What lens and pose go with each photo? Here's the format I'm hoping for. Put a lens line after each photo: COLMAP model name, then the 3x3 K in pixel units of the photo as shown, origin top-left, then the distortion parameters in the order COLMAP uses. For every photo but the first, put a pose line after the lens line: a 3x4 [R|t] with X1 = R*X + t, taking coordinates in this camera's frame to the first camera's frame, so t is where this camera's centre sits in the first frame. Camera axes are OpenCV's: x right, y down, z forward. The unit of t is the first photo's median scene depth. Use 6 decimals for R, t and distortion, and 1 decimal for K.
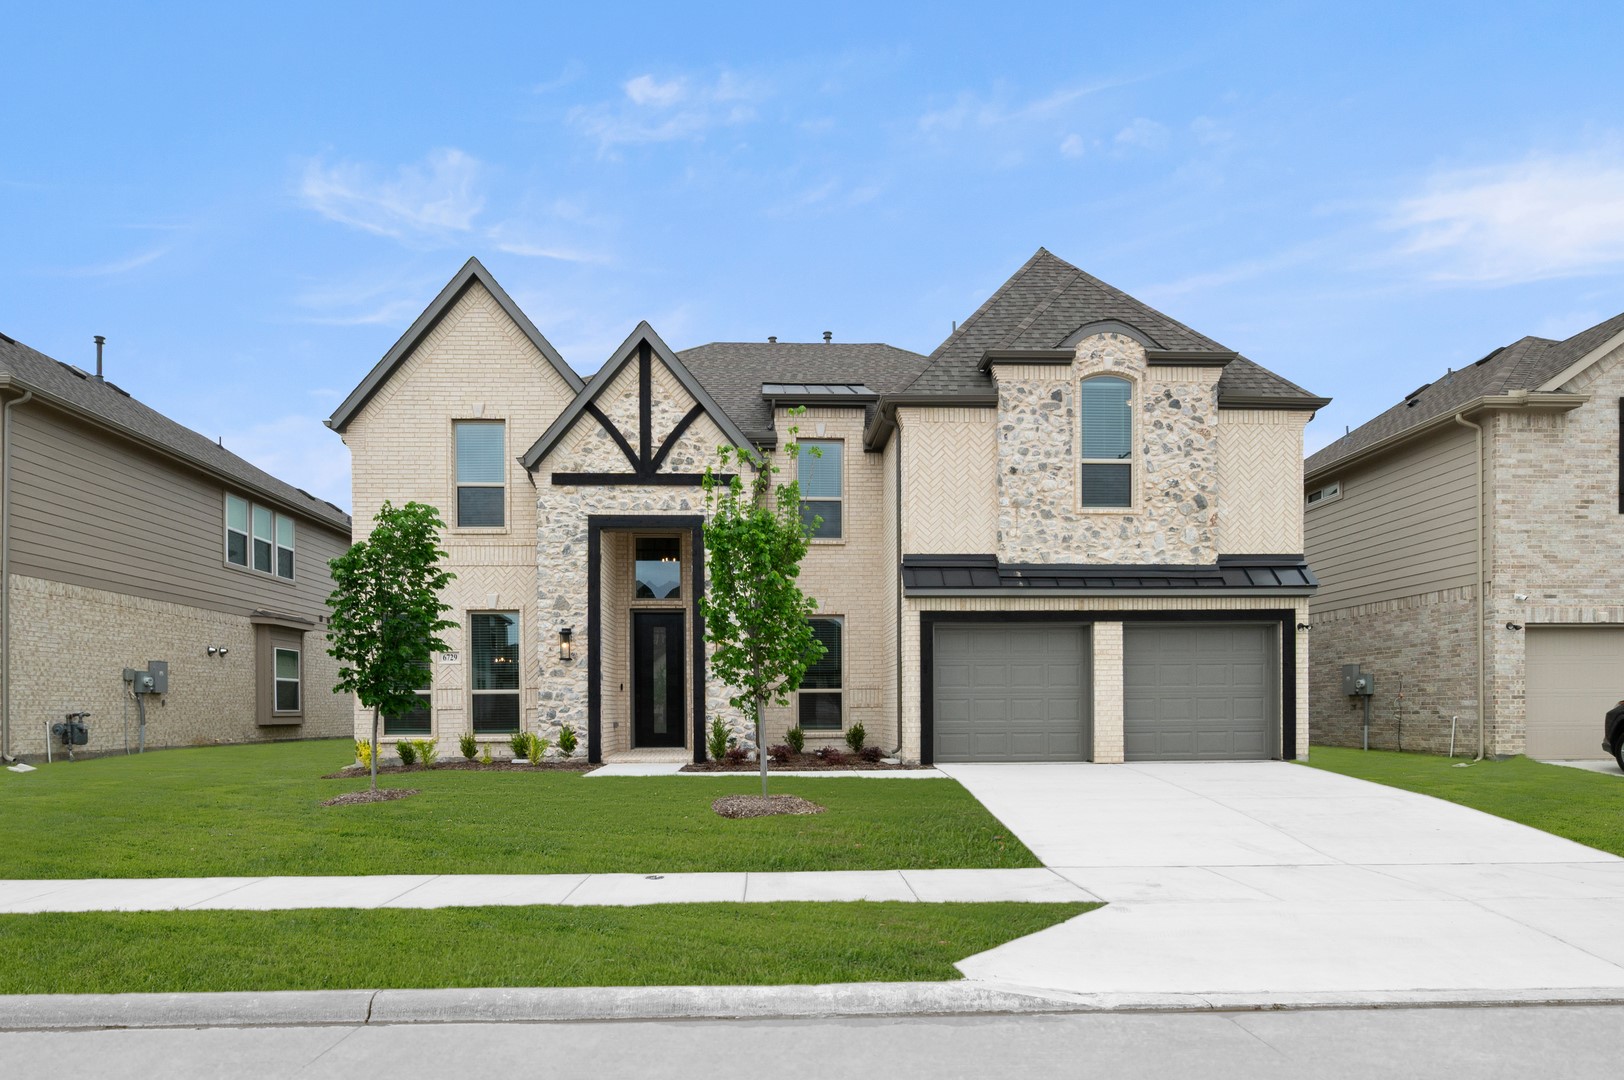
lens RADIAL K [[640.2, 0, 804.7], [0, 640.2, 575.6], [0, 0, 1]] dist [-0.001481, -0.000019]
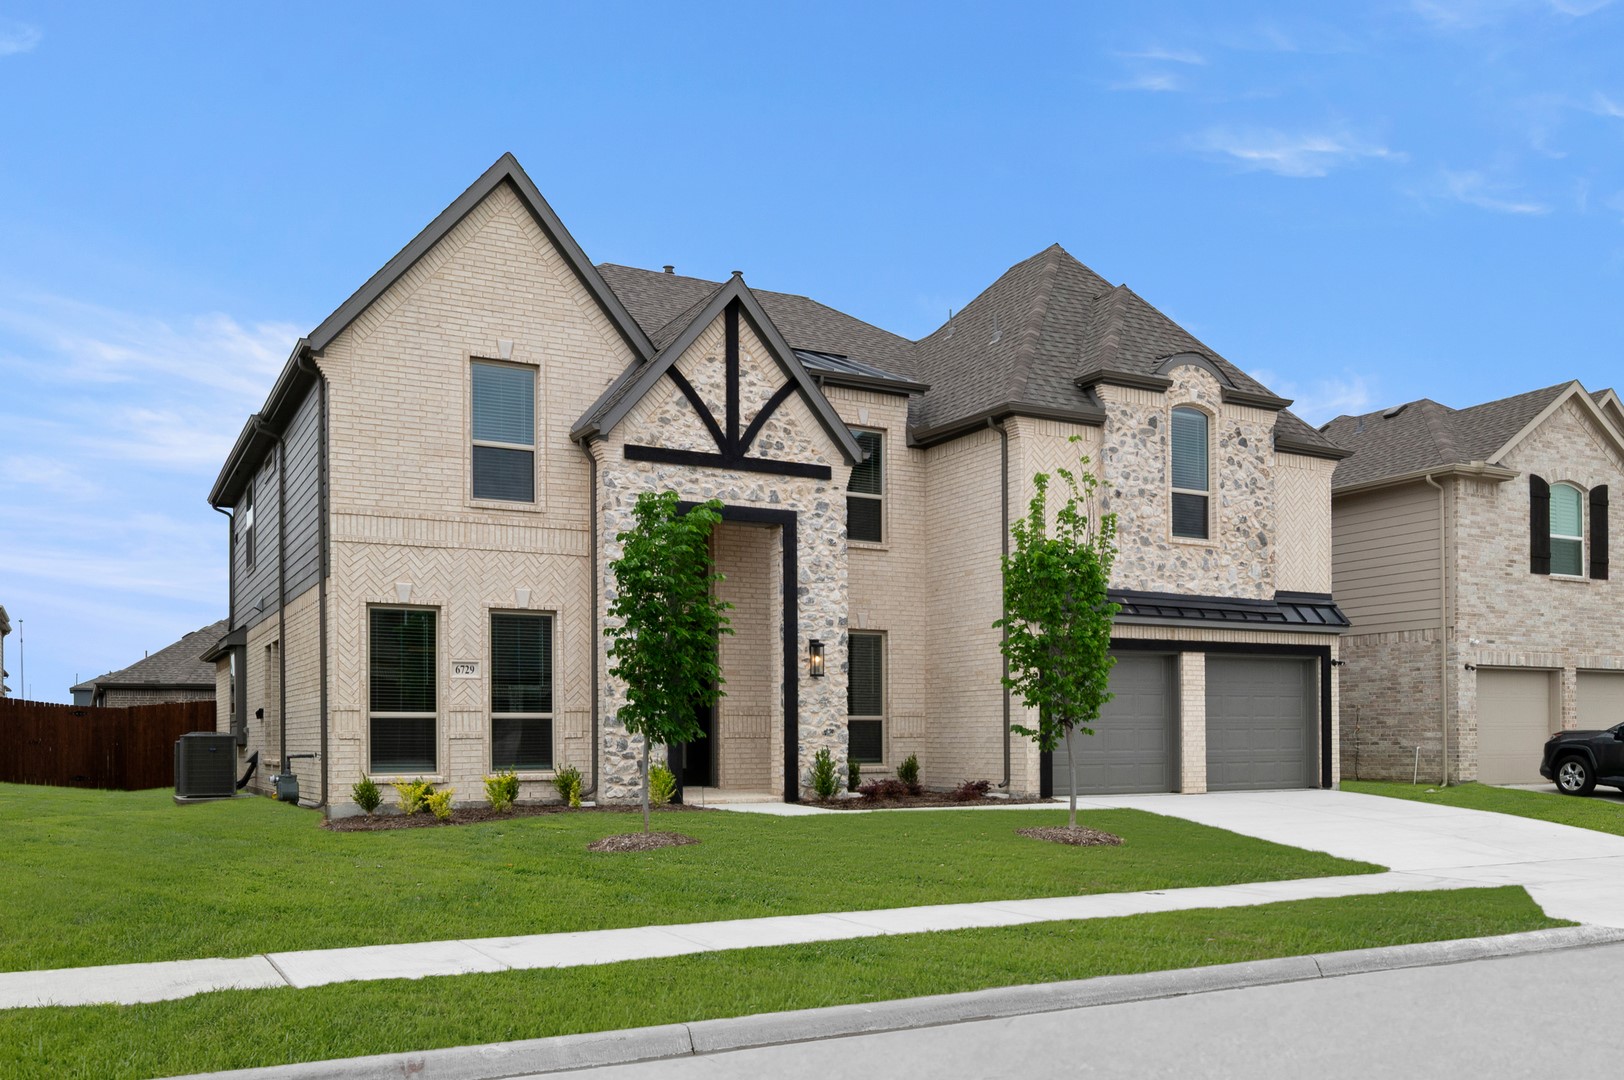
lens RADIAL K [[828.2, 0, 813.1], [0, 828.2, 540.3], [0, 0, 1]] dist [-0.002733, -0.000357]
pose [[0.952793, 0.072945, 0.294729, -0.460389], [-0.063607, 0.997126, -0.041160, -0.011132], [-0.296884, 0.020470, 0.954694, -0.065243]]
